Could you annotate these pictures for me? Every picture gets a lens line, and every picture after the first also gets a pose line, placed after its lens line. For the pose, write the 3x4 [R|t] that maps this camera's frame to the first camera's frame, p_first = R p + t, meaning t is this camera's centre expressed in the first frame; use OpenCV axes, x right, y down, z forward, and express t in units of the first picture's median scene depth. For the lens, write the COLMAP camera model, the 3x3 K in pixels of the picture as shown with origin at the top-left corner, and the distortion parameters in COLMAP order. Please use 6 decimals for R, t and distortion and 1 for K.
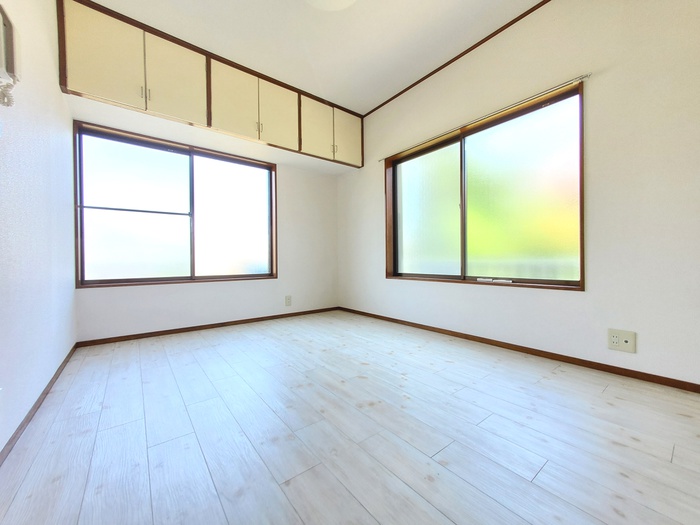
lens RADIAL K [[278.1, 0, 345.1], [0, 278.1, 261.7], [0, 0, 1]] dist [0.000893, 0.000355]
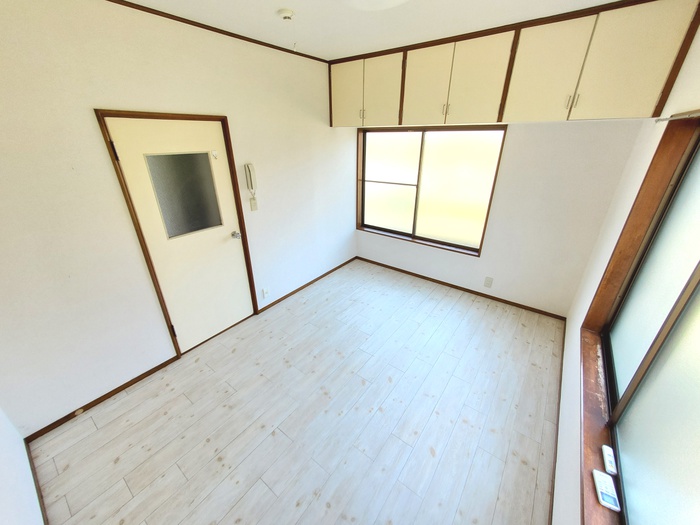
lens RADIAL K [[275.7, 0, 346.0], [0, 275.7, 260.1], [0, 0, 1]] dist [0.007336, -0.000038]
pose [[0.257739, 0.407183, -0.876226, 0.761865], [0.002731, 0.906554, 0.422080, -0.535493], [0.966211, -0.111179, 0.232543, 0.532269]]
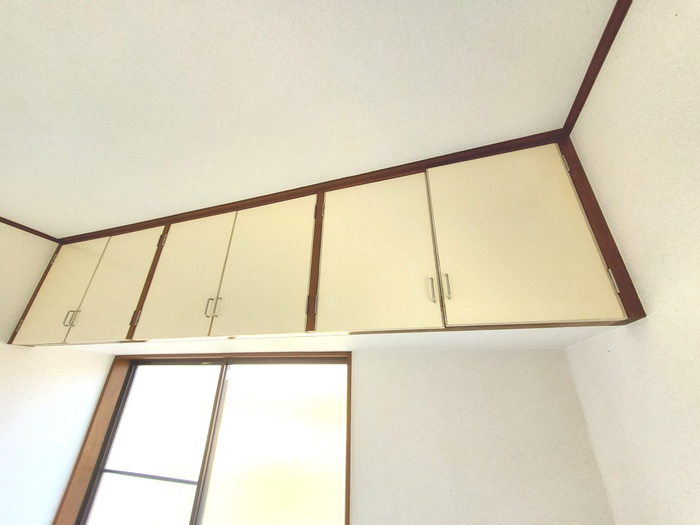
lens RADIAL K [[275.7, 0, 346.0], [0, 275.7, 260.1], [0, 0, 1]] dist [0.007336, -0.000038]
pose [[0.550711, -0.327750, -0.767657, 0.188105], [-0.033077, 0.910393, -0.412420, -0.487615], [0.834040, 0.252516, 0.490522, 1.199955]]
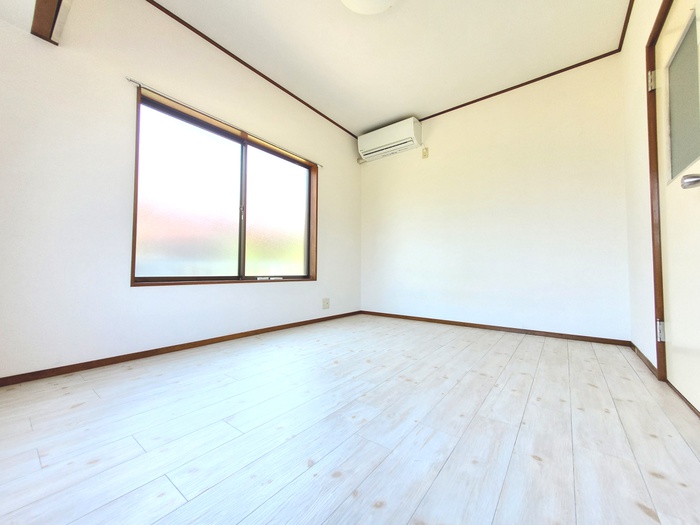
lens RADIAL K [[275.7, 0, 346.0], [0, 275.7, 260.1], [0, 0, 1]] dist [0.007336, -0.000038]
pose [[-0.252744, 0.041546, 0.966641, -0.796607], [-0.002860, 0.999041, -0.043687, 0.044120], [-0.967529, -0.013806, -0.252383, 1.084918]]
